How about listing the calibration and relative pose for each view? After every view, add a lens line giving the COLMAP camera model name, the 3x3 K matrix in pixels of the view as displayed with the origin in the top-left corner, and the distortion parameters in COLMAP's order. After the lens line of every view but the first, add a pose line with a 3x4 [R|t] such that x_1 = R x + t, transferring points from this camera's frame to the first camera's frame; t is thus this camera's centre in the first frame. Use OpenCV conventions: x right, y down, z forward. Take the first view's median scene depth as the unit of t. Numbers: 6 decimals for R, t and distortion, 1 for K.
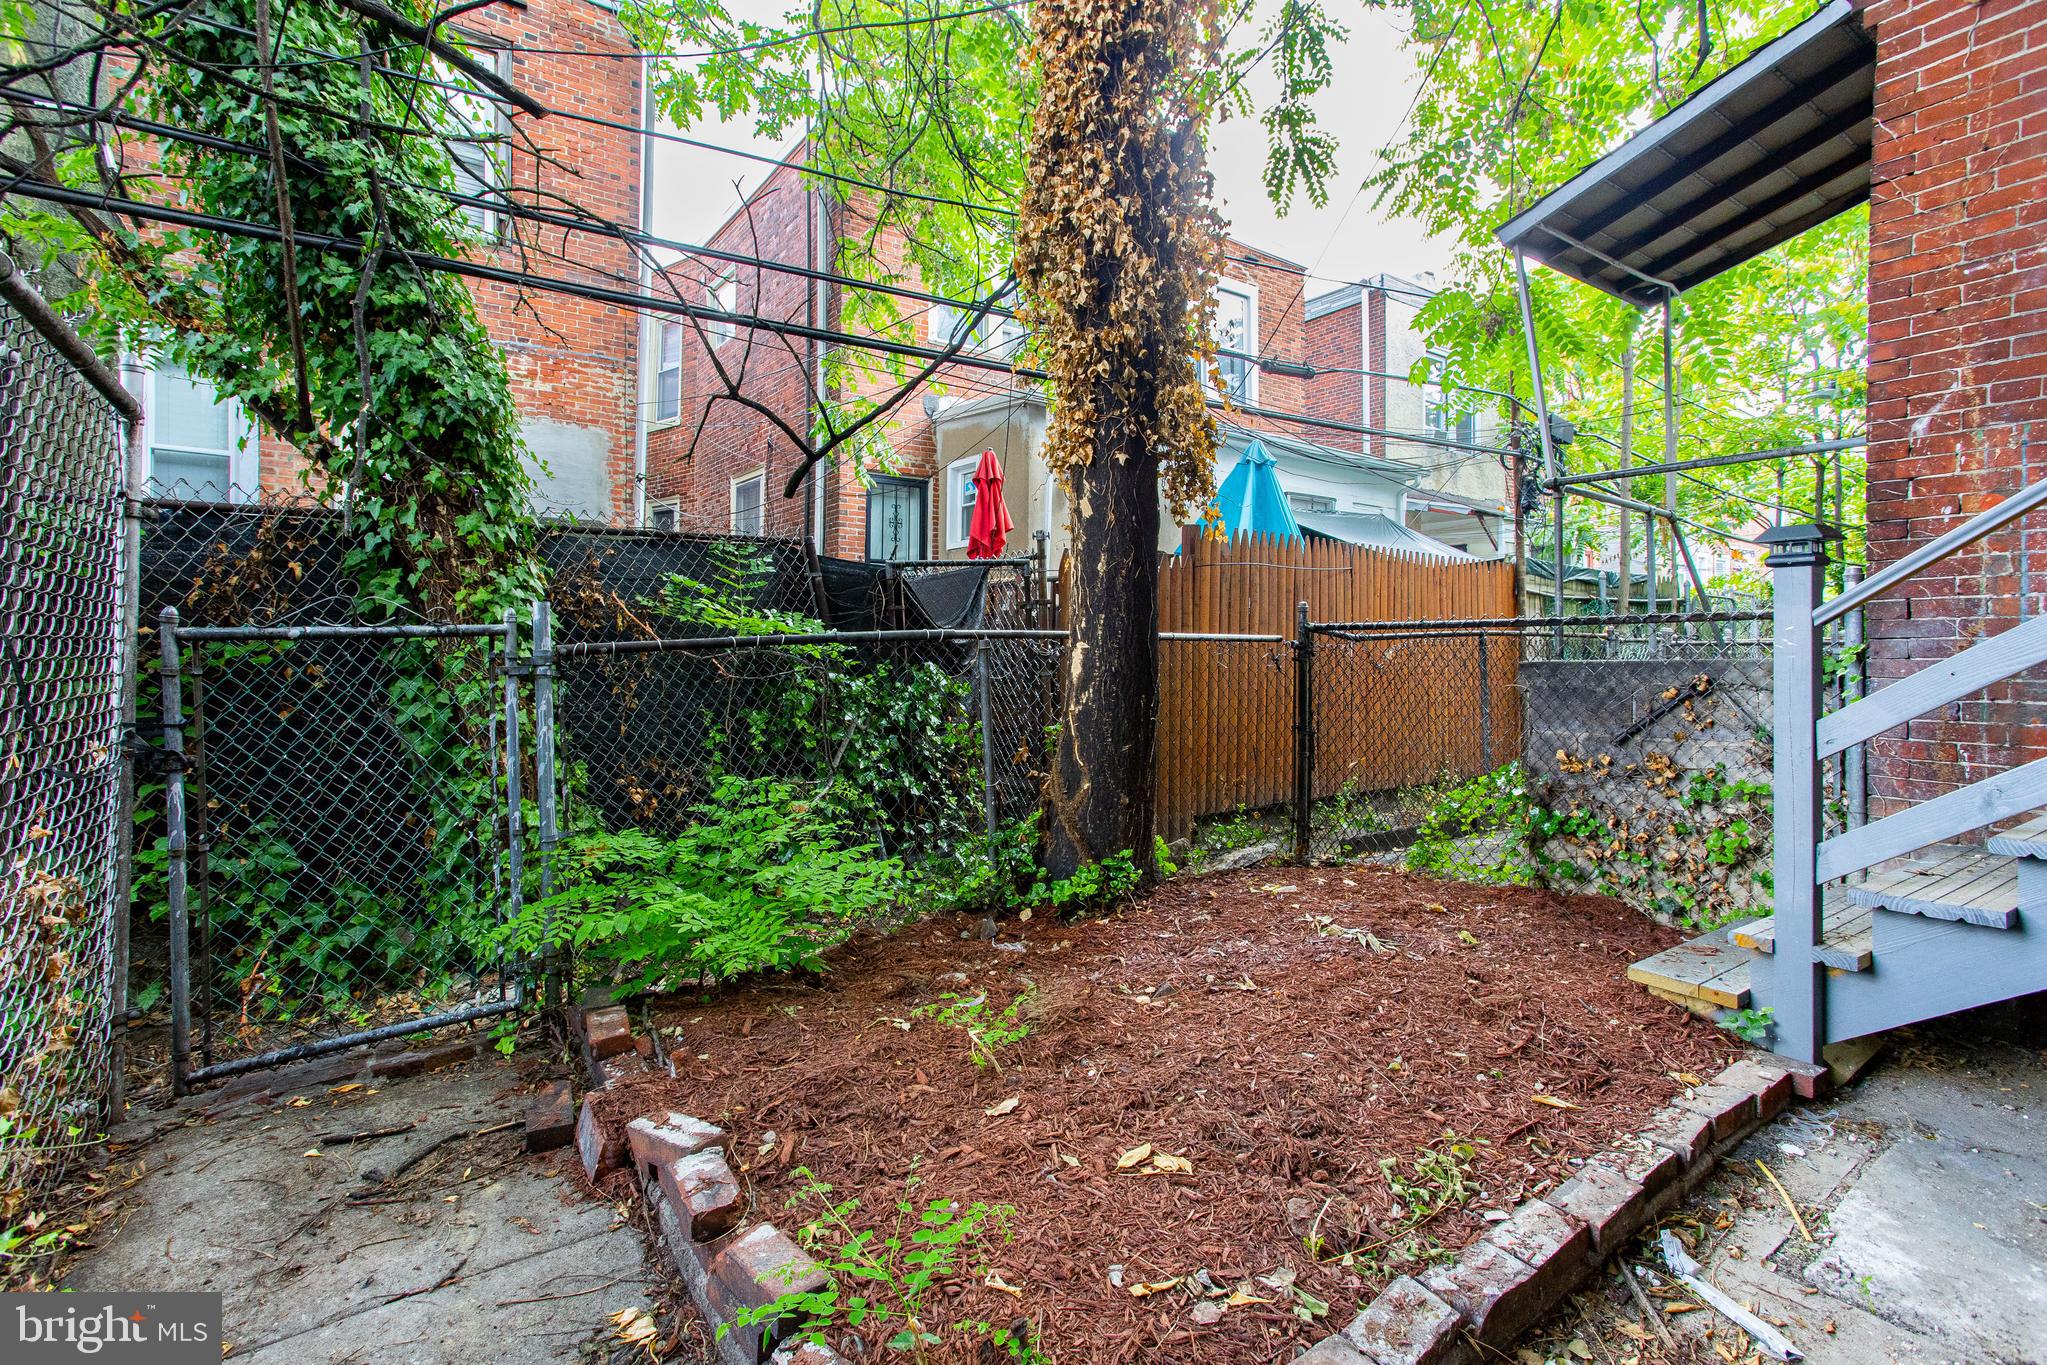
lens RADIAL K [[971.8, 0, 1020.0], [0, 971.8, 648.4], [0, 0, 1]] dist [-0.040618, 0.033677]
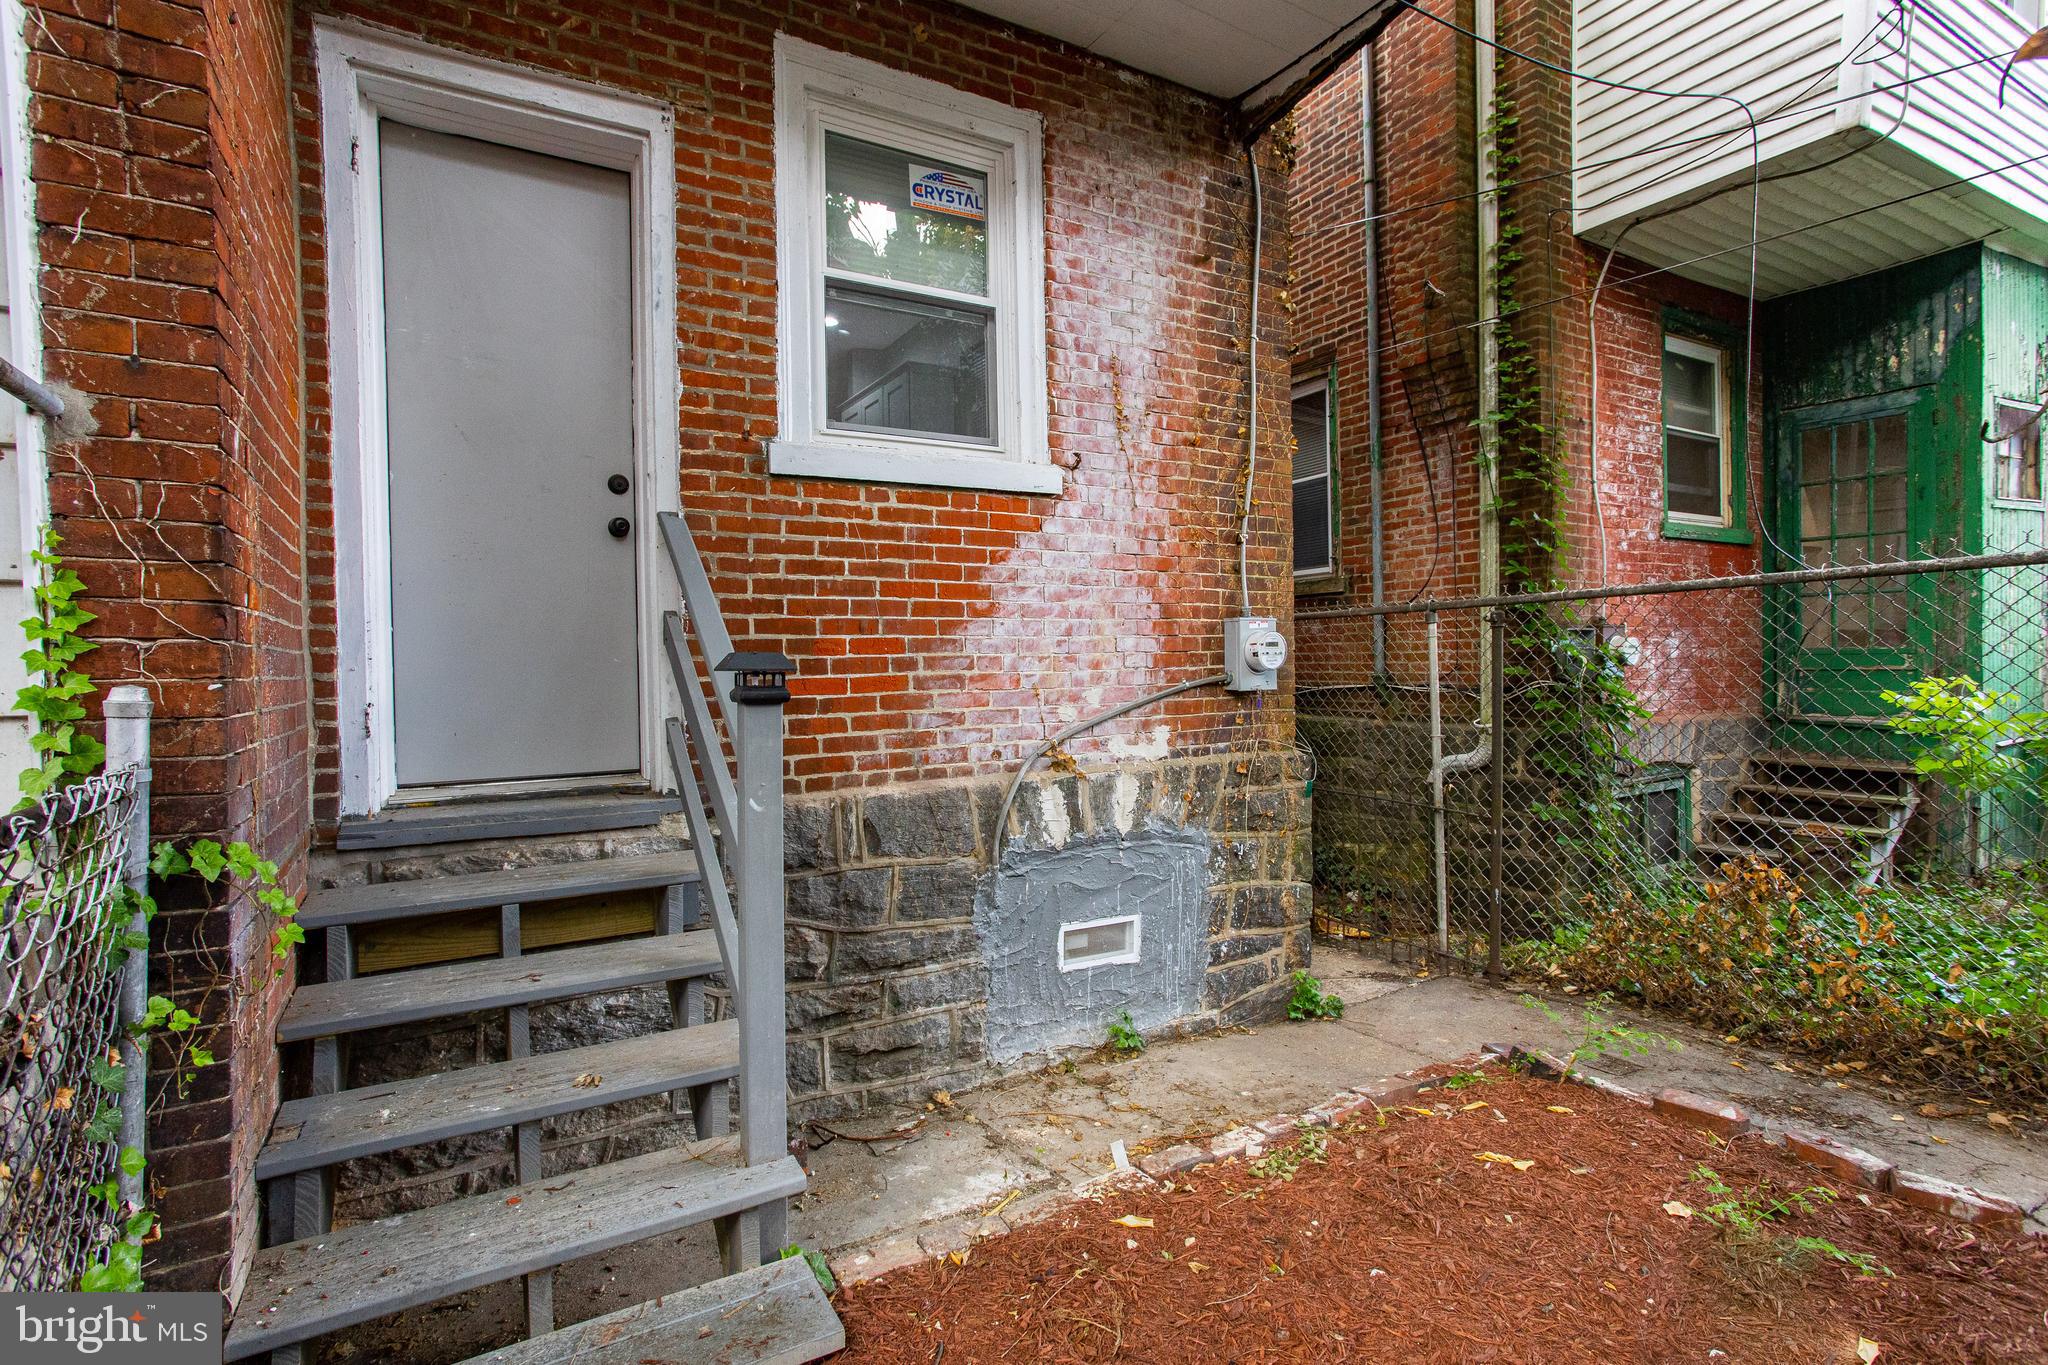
lens RADIAL K [[979.2, 0, 1019.2], [0, 979.2, 674.3], [0, 0, 1]] dist [-0.046776, 0.036845]
pose [[-0.995037, 0.011704, 0.098813, 0.384899], [0.012951, 0.999844, 0.011987, -0.088360], [-0.098657, 0.013207, -0.995034, 1.380268]]
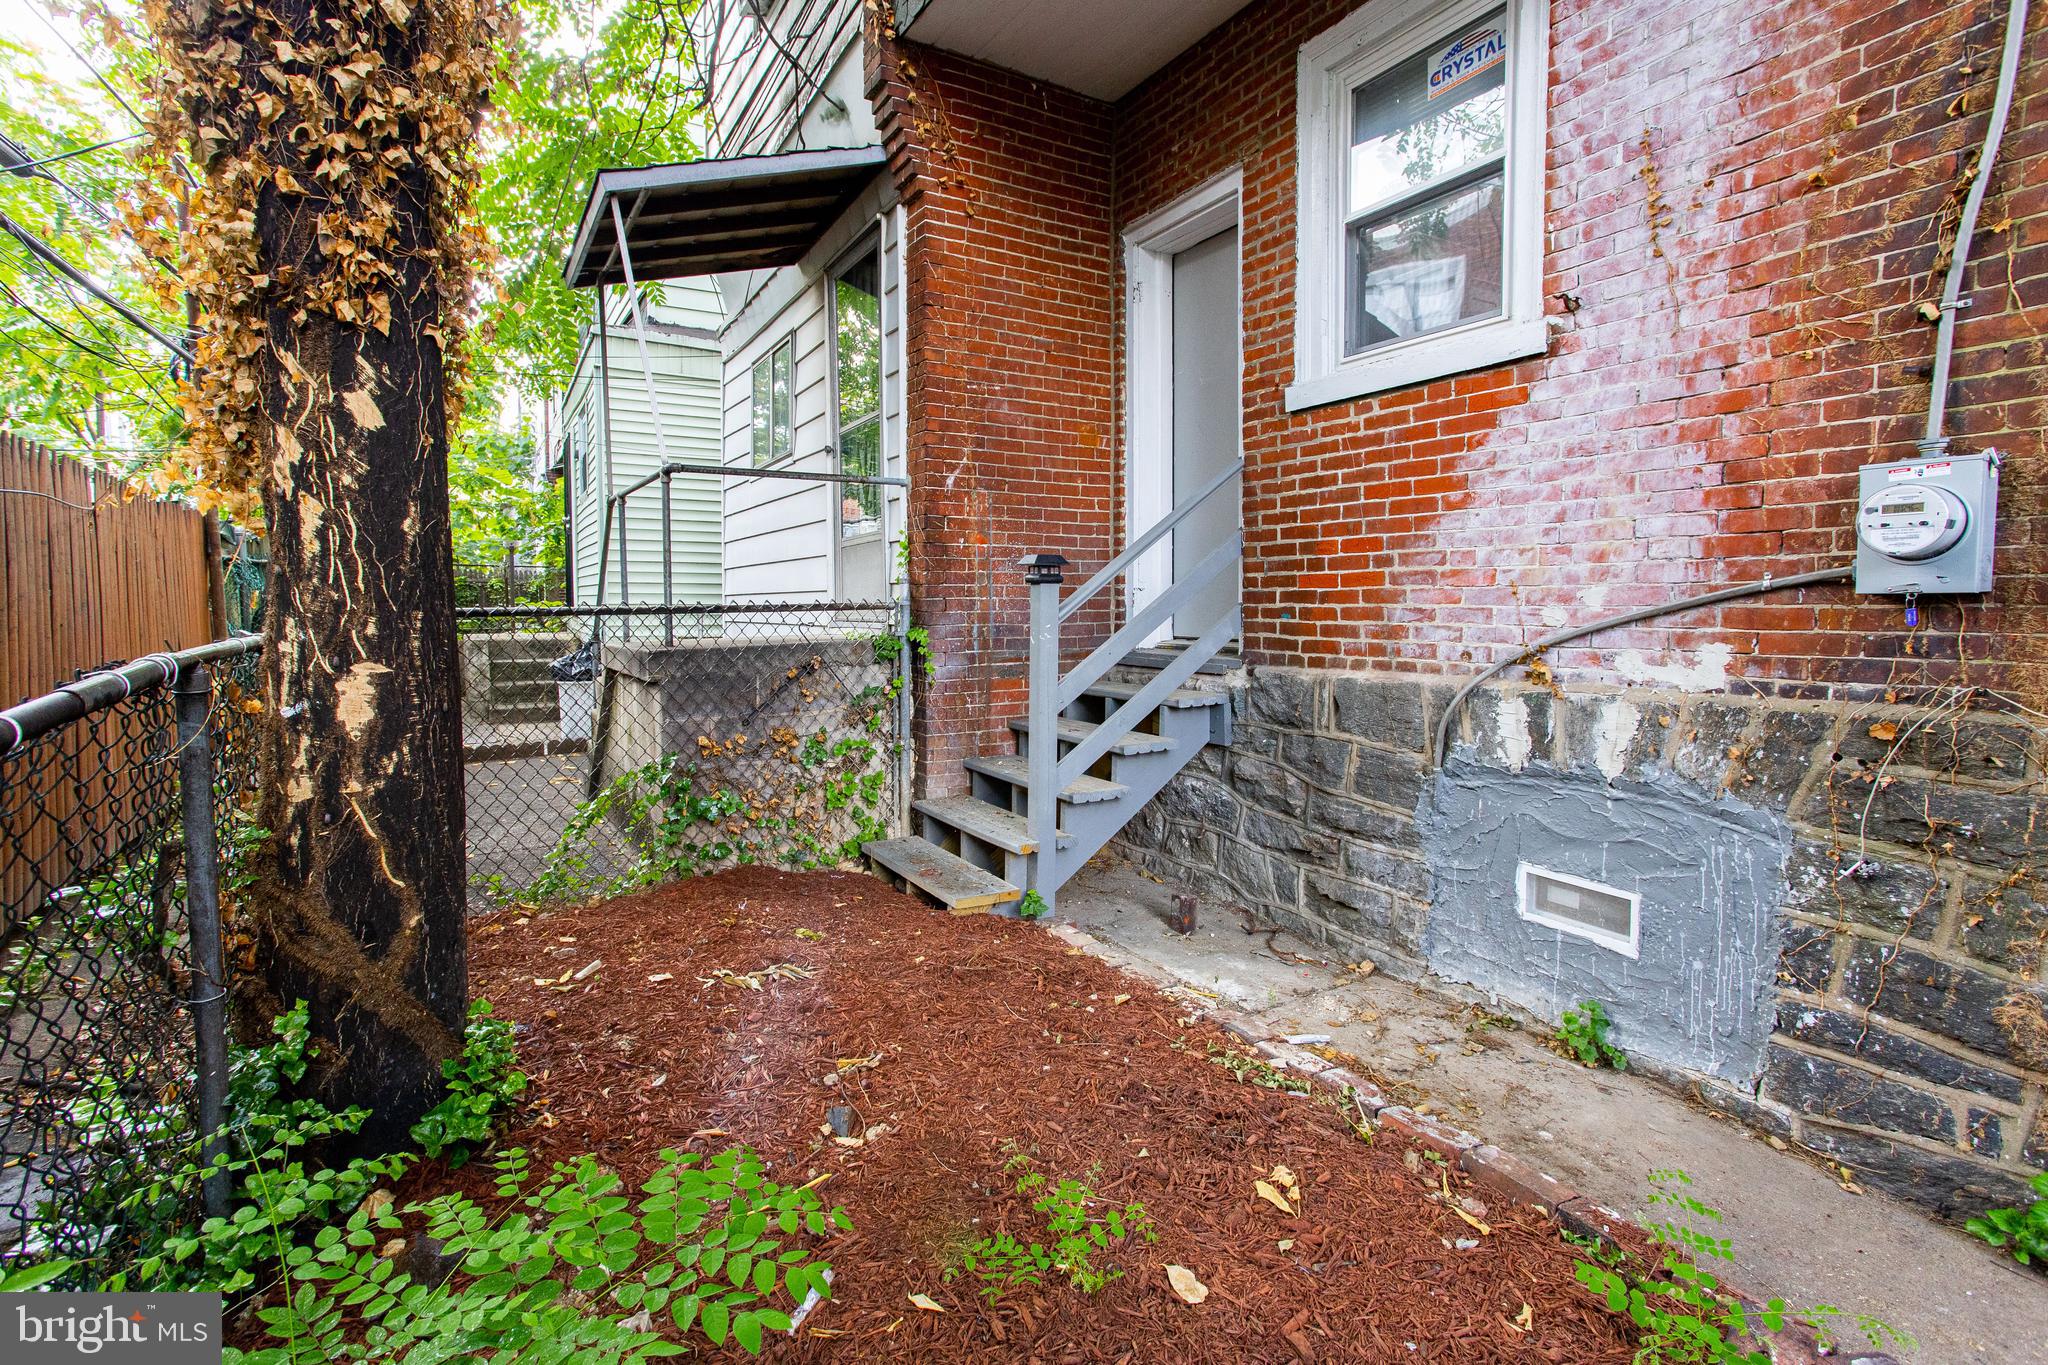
lens RADIAL K [[972.2, 0, 1020.5], [0, 972.2, 648.4], [0, 0, 1]] dist [-0.040618, 0.033677]
pose [[0.093326, -0.051702, 0.994292, -0.499720], [0.001710, 0.998658, 0.051768, -0.047785], [-0.995634, -0.003131, 0.093290, 0.687660]]
